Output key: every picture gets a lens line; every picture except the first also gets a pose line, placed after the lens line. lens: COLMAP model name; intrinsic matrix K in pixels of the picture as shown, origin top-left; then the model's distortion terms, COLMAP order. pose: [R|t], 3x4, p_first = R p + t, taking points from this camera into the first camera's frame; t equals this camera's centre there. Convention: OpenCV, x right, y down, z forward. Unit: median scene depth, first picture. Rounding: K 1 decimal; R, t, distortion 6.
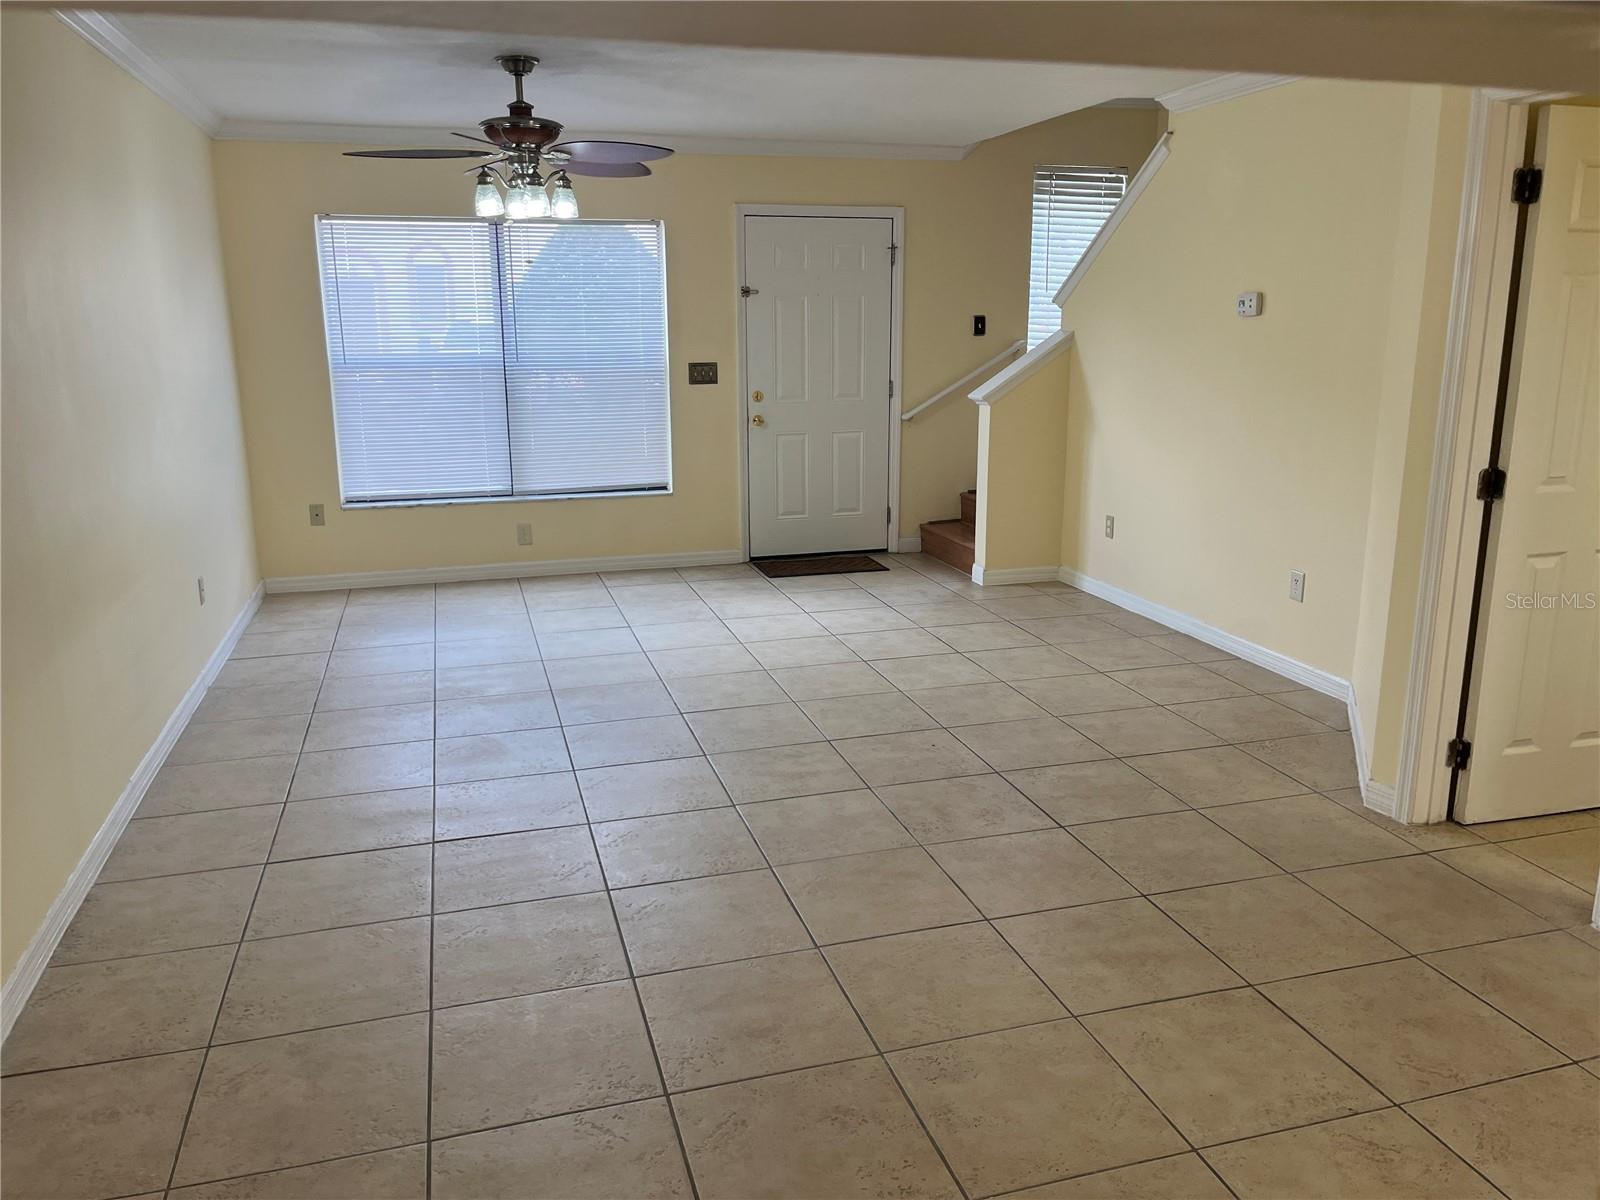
lens RADIAL K [[1230.7, 0, 800.0], [0, 1230.7, 600.0], [0, 0, 1]] dist [0.030968, -0.006001]
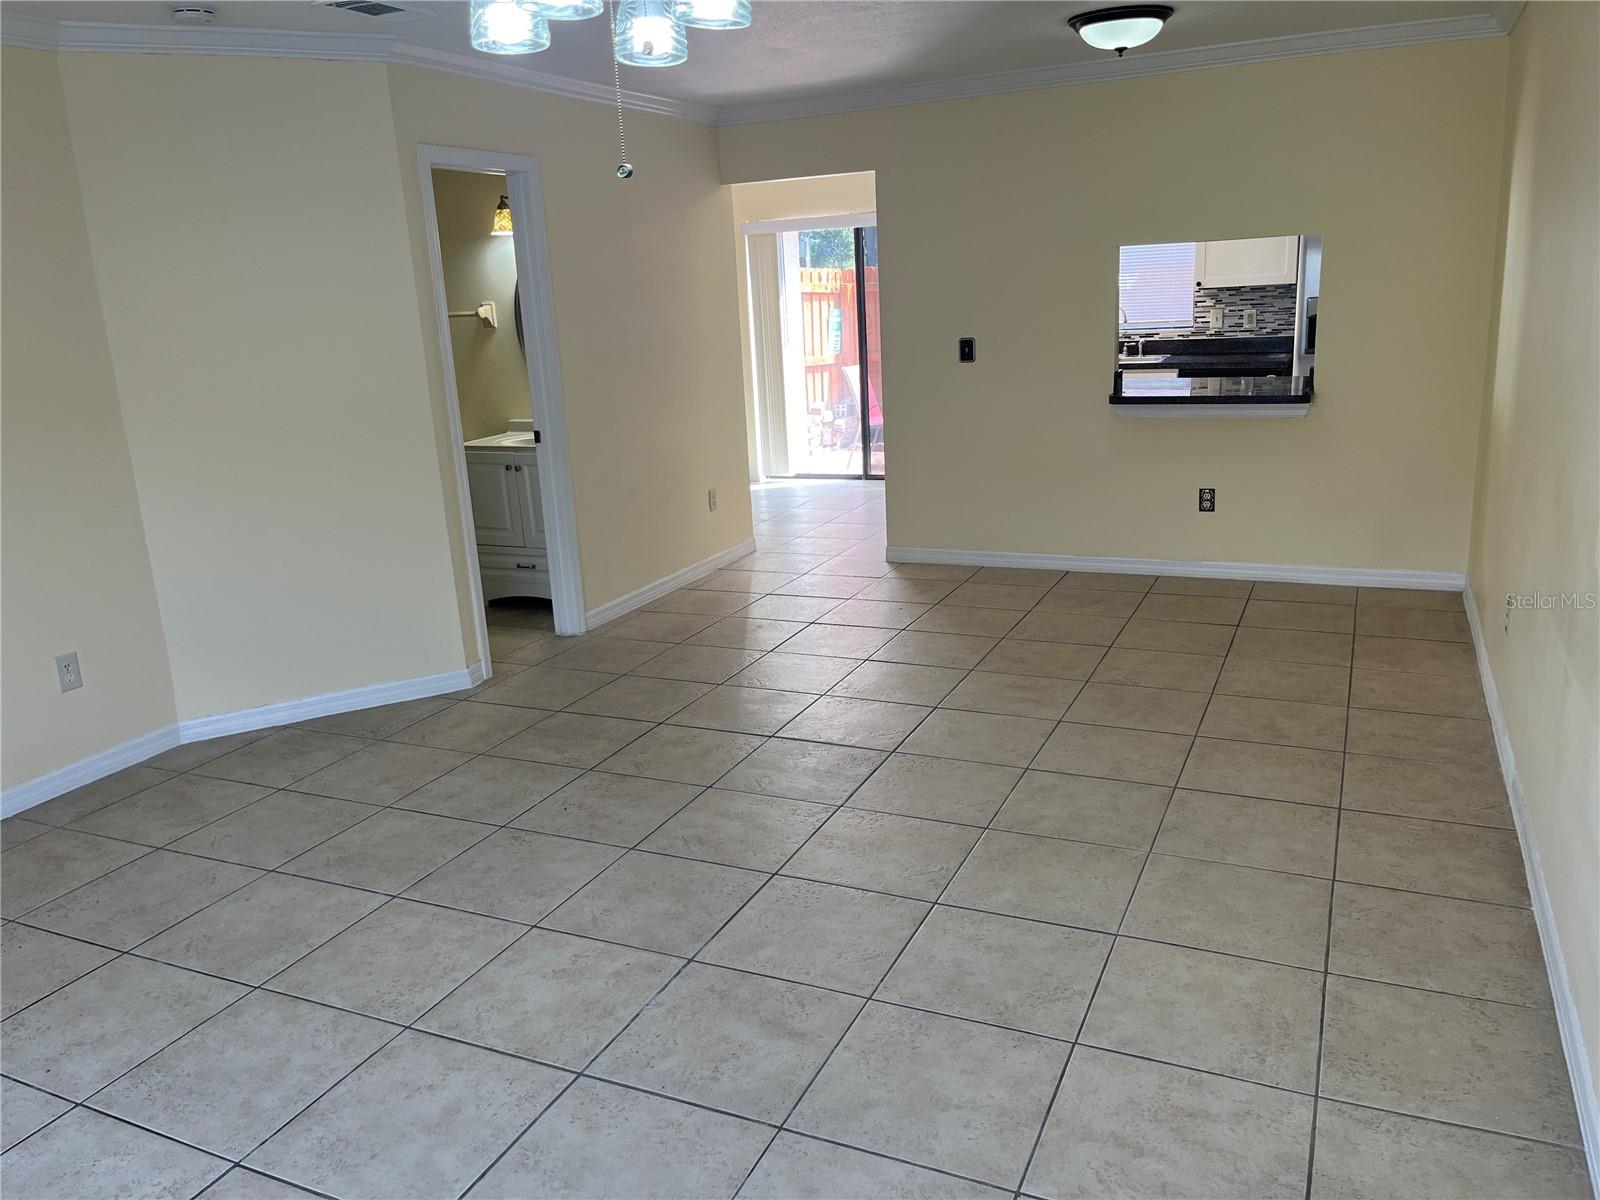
lens RADIAL K [[1230.7, 0, 800.0], [0, 1230.7, 600.0], [0, 0, 1]] dist [0.030968, -0.006001]
pose [[-0.760248, -0.119154, 0.638612, -0.546764], [0.206493, 0.887728, 0.411459, -0.331103], [-0.615941, 0.444680, -0.650290, 1.379842]]
